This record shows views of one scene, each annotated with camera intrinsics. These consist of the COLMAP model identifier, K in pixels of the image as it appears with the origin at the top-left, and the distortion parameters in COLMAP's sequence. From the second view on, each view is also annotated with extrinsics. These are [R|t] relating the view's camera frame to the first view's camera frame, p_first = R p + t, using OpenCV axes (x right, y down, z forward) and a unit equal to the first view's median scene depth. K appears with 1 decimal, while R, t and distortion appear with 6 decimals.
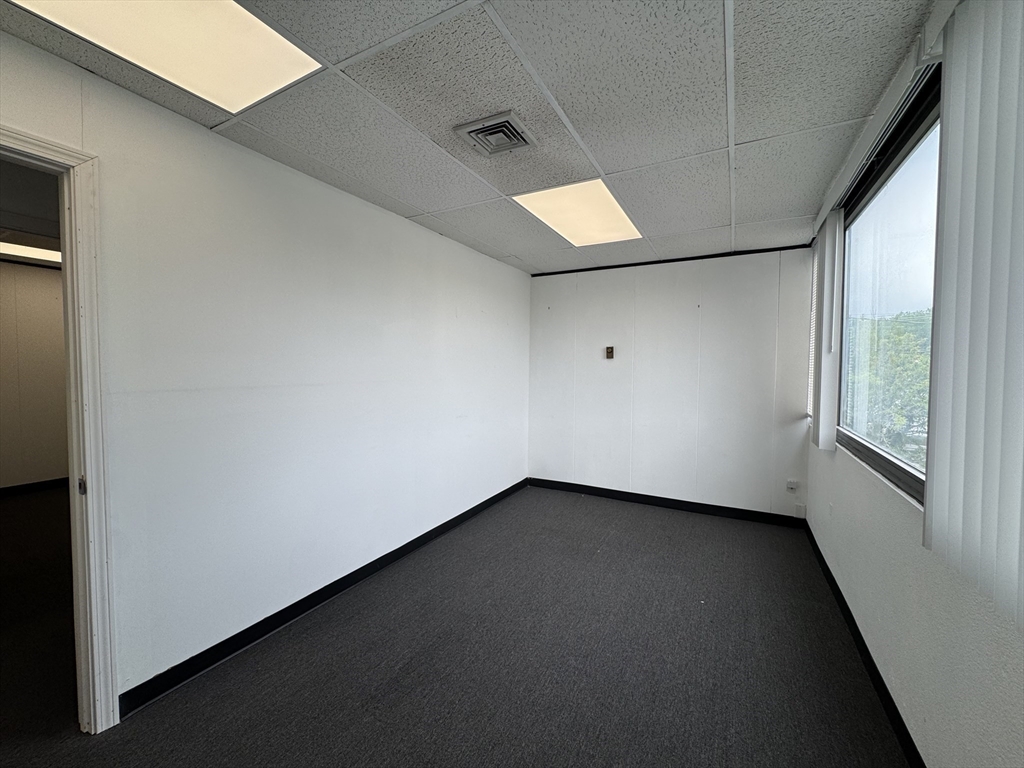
lens RADIAL K [[408.8, 0, 513.7], [0, 408.8, 381.7], [0, 0, 1]] dist [-0.000238, -0.000542]
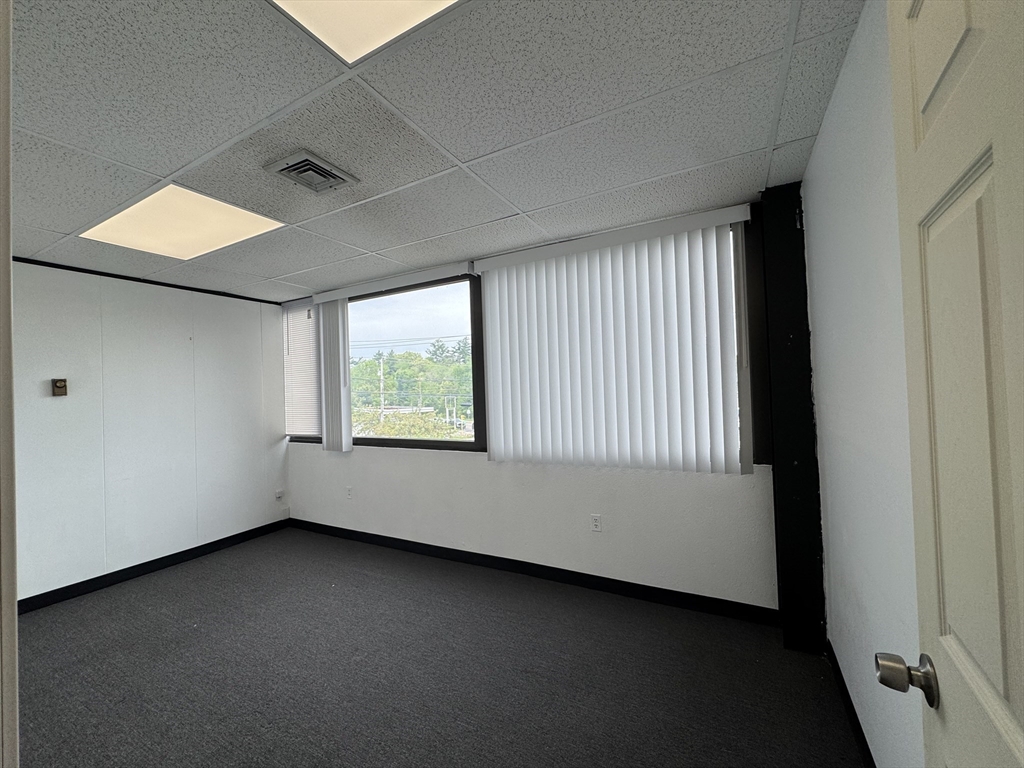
lens RADIAL K [[408.8, 0, 509.3], [0, 408.8, 384.0], [0, 0, 1]] dist [-0.000238, -0.000542]
pose [[0.001306, 0.004497, 0.999989, -0.545530], [0.072408, 0.997365, -0.004580, -0.022084], [-0.997374, 0.072413, 0.000977, 0.286050]]
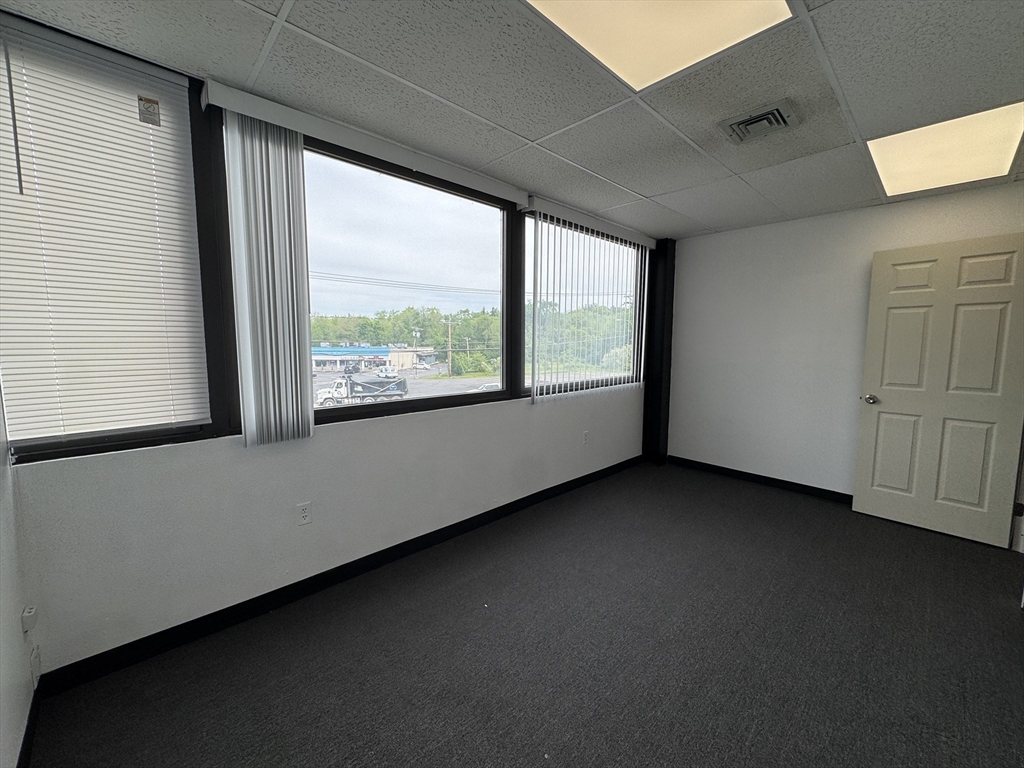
lens RADIAL K [[408.8, 0, 512.7], [0, 408.8, 378.0], [0, 0, 1]] dist [-0.000238, -0.000542]
pose [[-0.948591, -0.049208, 0.312656, 0.104350], [-0.006615, 0.990707, 0.135855, -0.043623], [-0.316436, 0.126802, -0.940101, 1.188216]]
